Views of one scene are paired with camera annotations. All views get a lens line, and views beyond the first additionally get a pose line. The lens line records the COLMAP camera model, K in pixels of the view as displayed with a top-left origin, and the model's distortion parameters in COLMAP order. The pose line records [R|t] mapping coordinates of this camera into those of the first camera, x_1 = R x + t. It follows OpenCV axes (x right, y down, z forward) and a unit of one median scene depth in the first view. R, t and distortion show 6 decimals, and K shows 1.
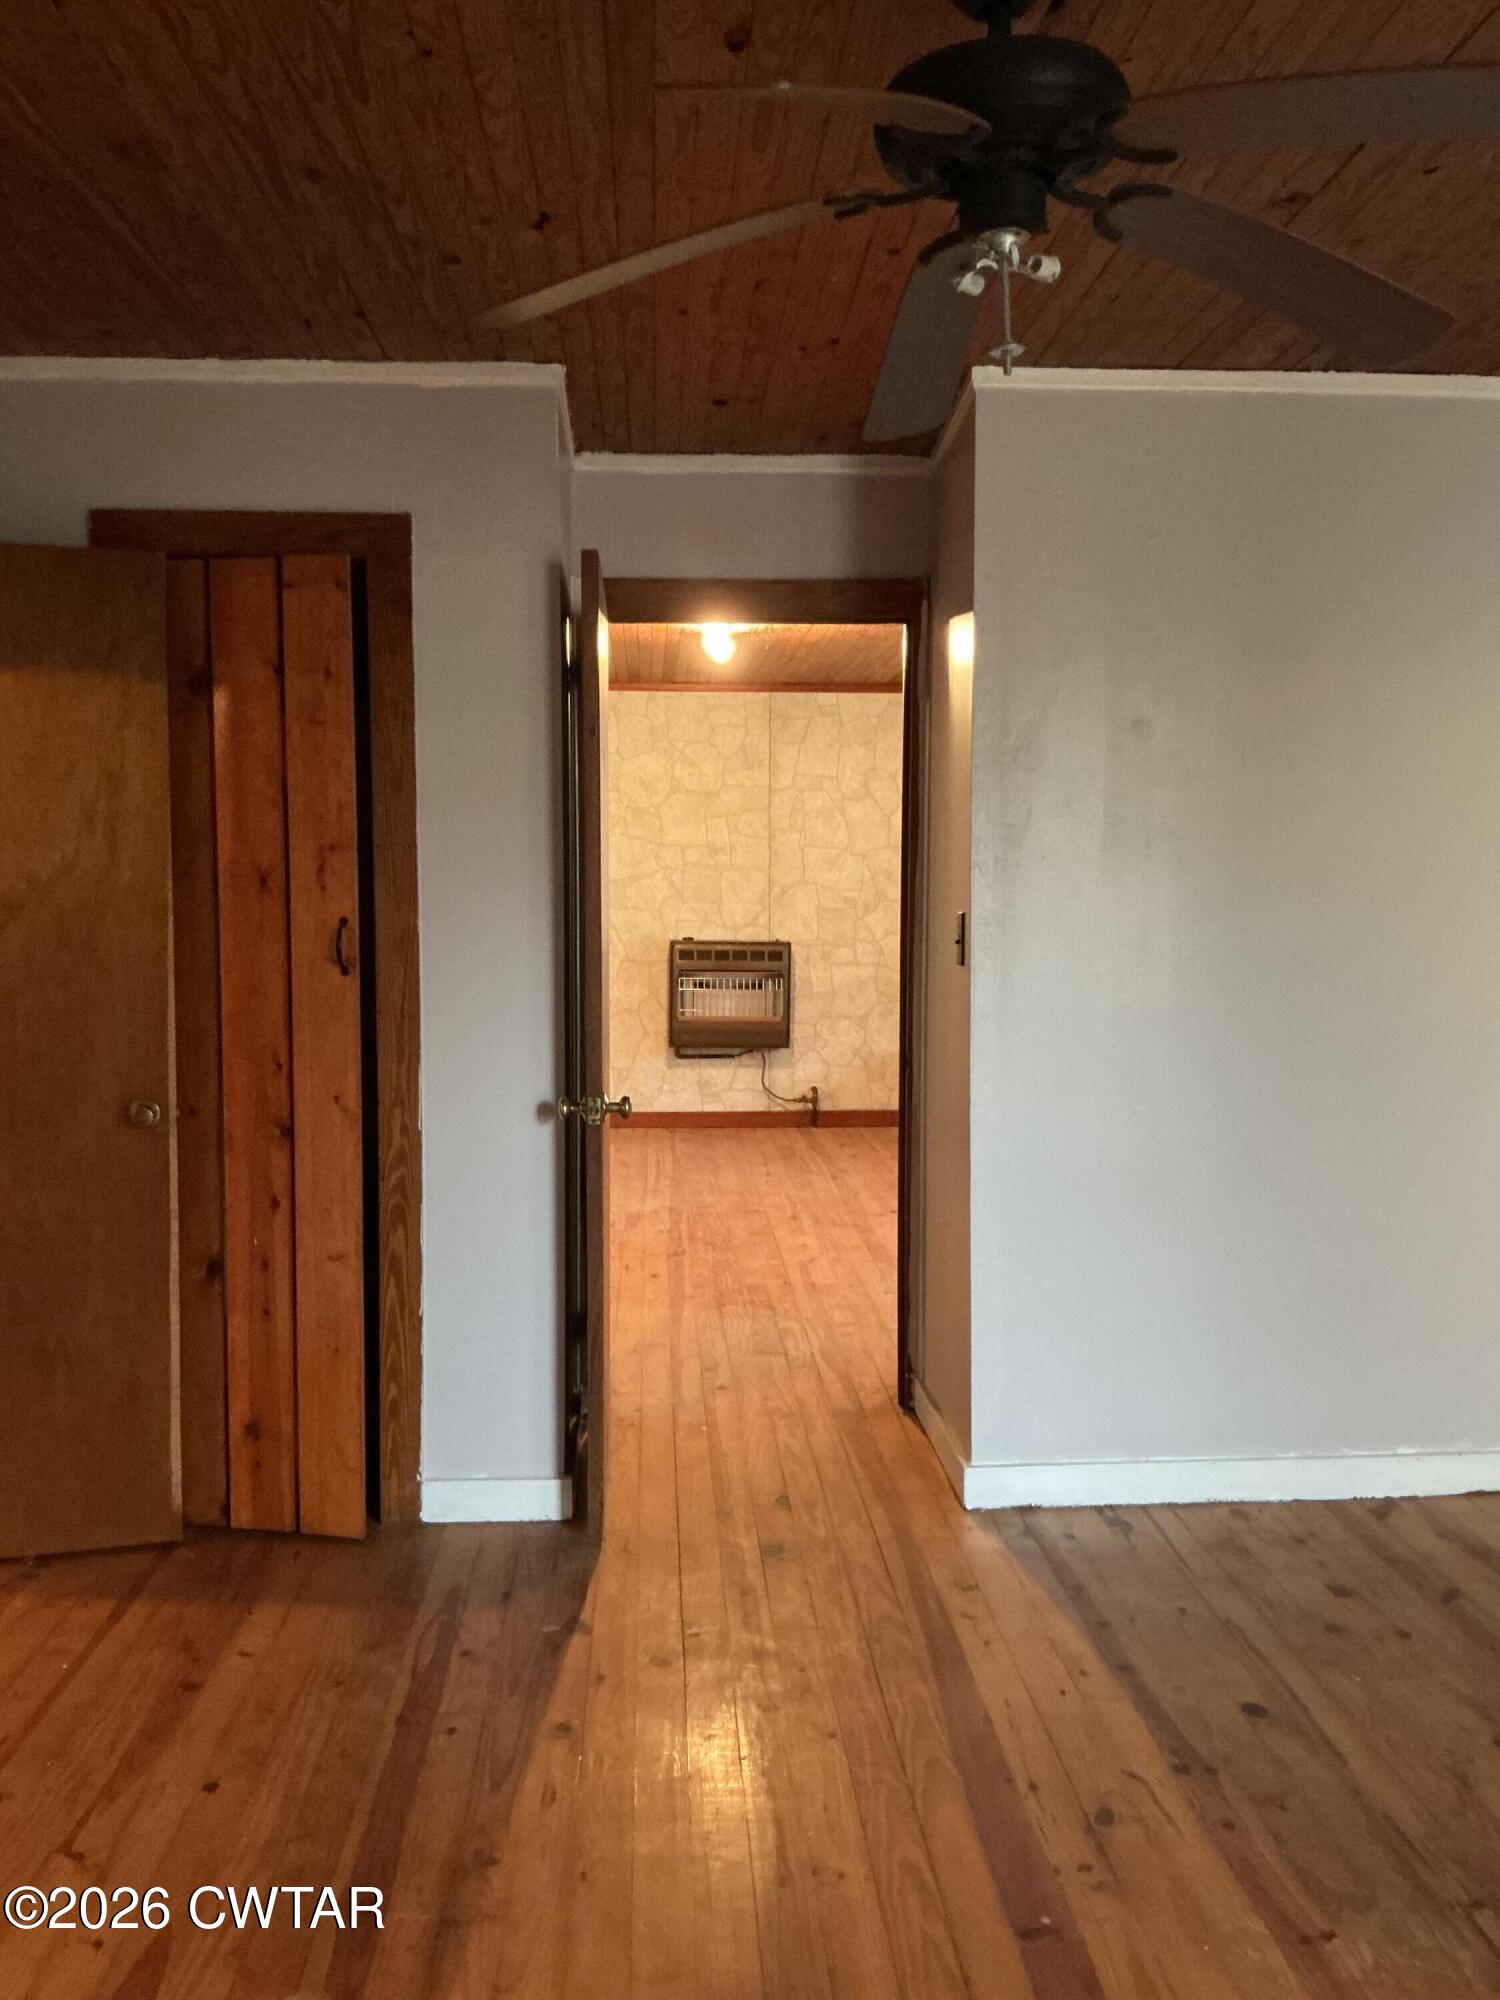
lens RADIAL K [[1684.1, 0, 750.0], [0, 1684.1, 1000.0], [0, 0, 1]] dist [0.066500, -0.111314]
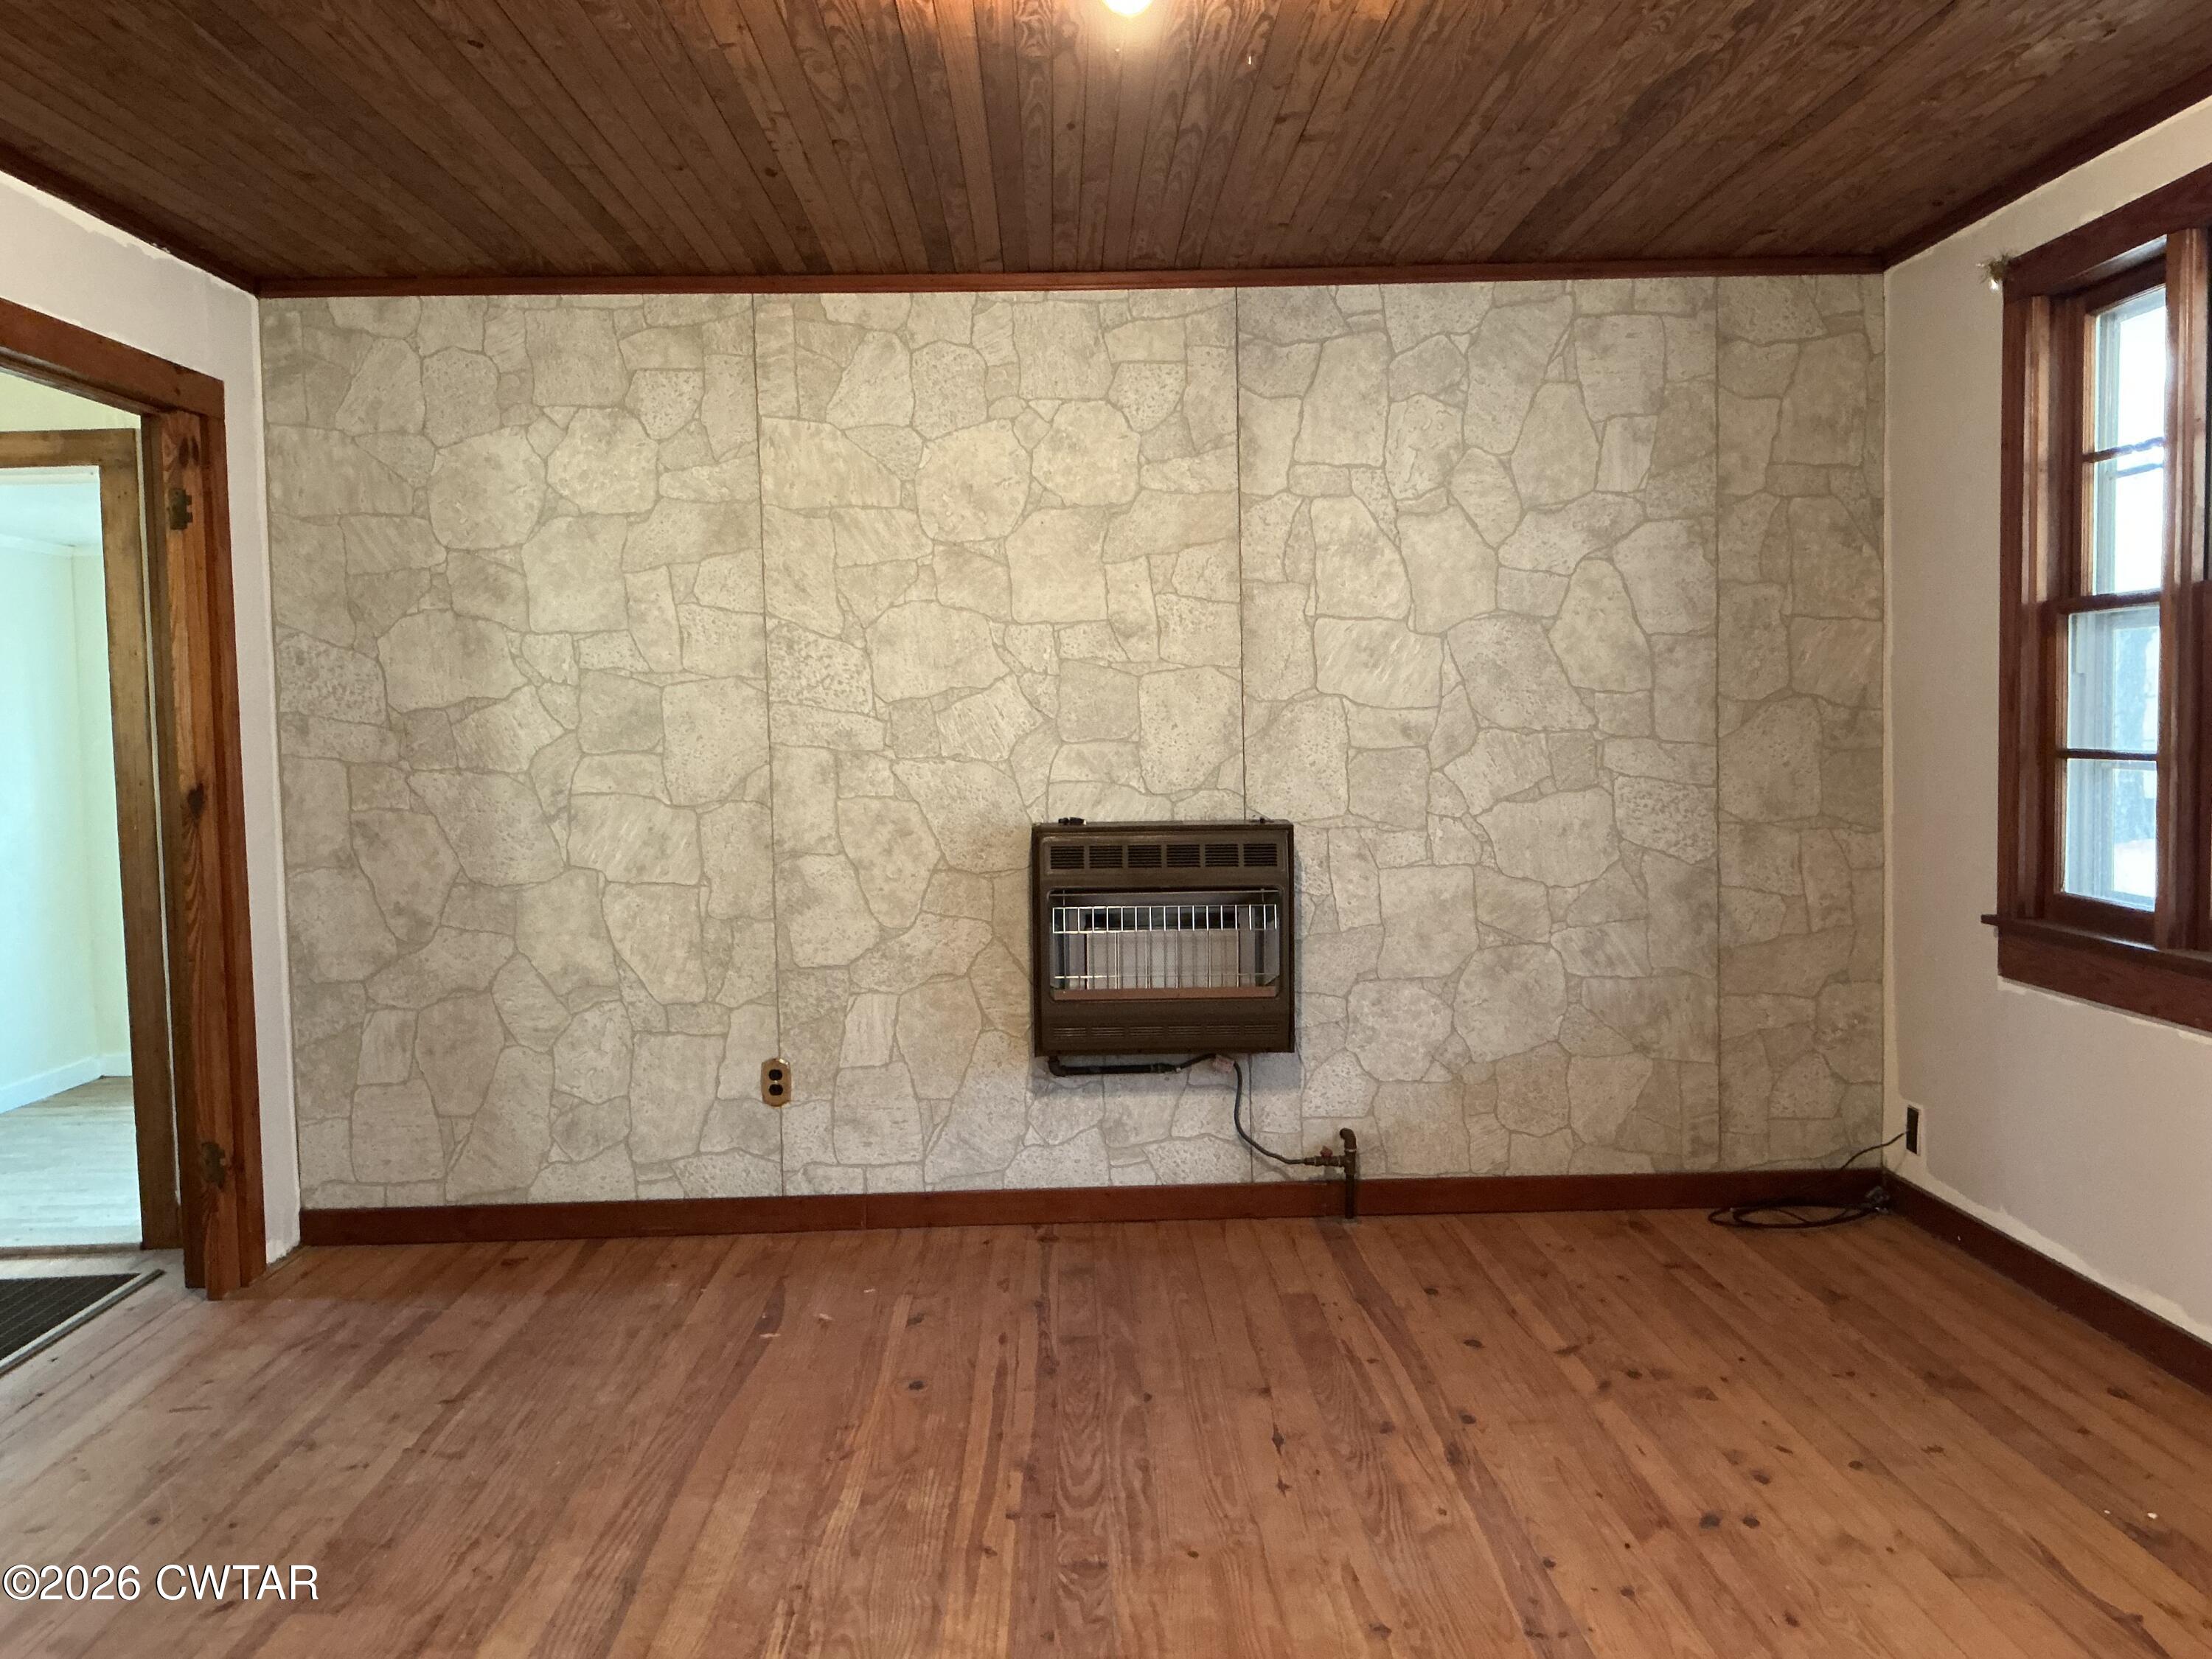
lens RADIAL K [[1862.6, 0, 1106.0], [0, 1862.6, 829.5], [0, 0, 1]] dist [0.066500, -0.111314]
pose [[0.999158, -0.021546, -0.034914, -0.009055], [0.021187, 0.999719, -0.010608, -0.028159], [0.035133, 0.009859, 0.999334, 0.481780]]
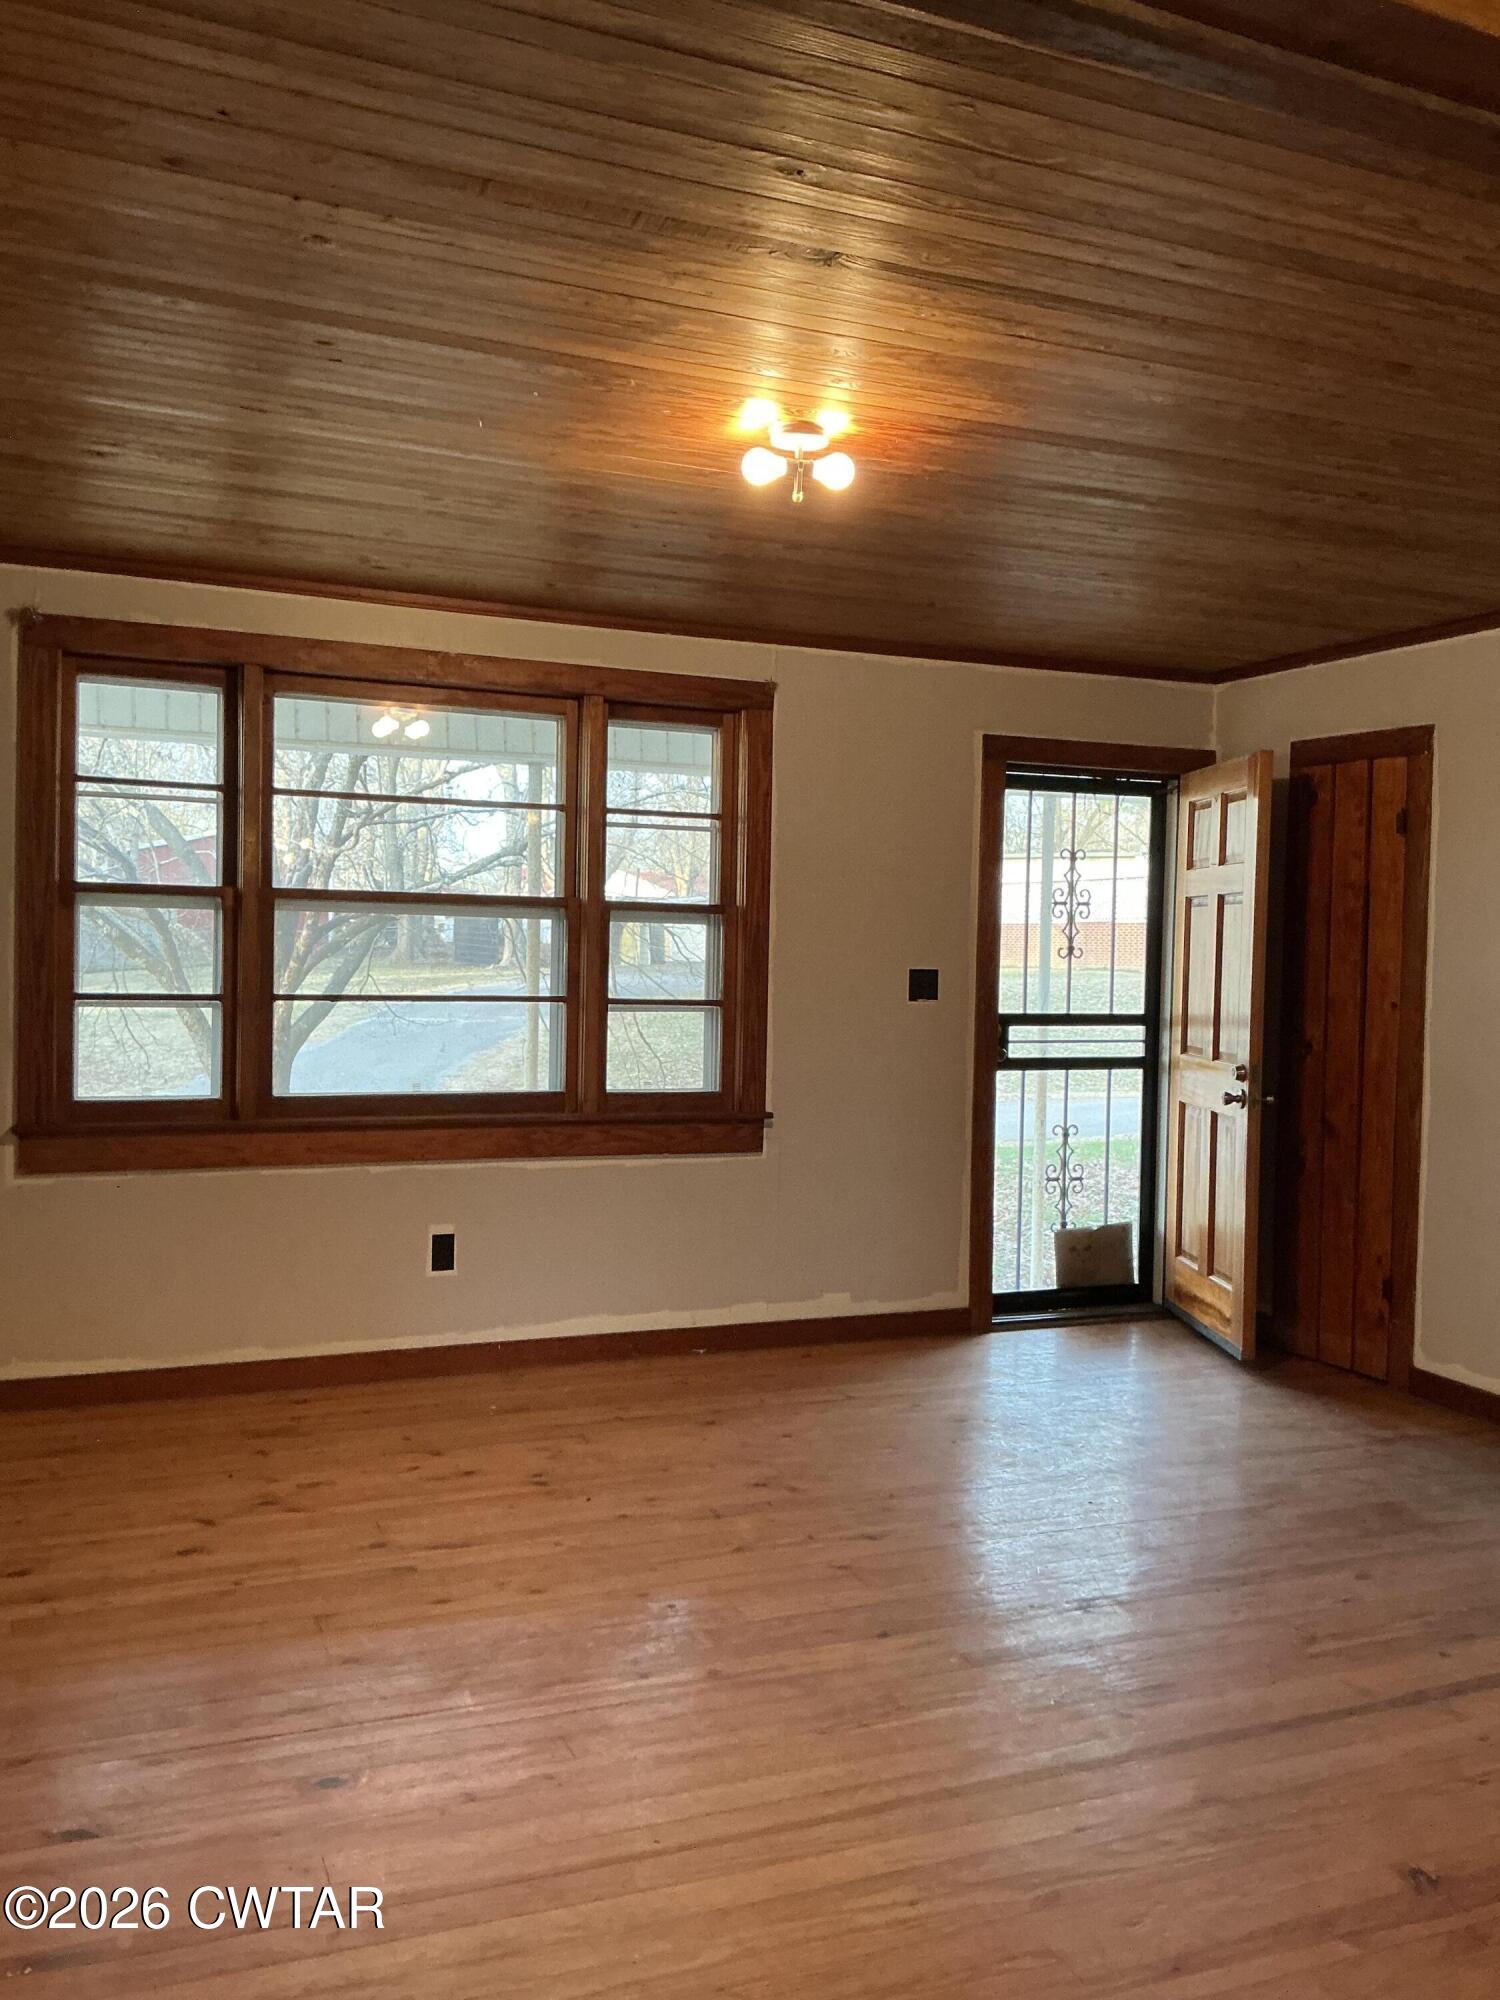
lens RADIAL K [[1684.1, 0, 750.0], [0, 1684.1, 1000.0], [0, 0, 1]] dist [0.066500, -0.111314]
pose [[-0.347776, -0.034202, 0.936954, -0.366624], [0.043822, 0.997649, 0.052684, -0.063373], [-0.936553, 0.059382, -0.345459, 0.909079]]
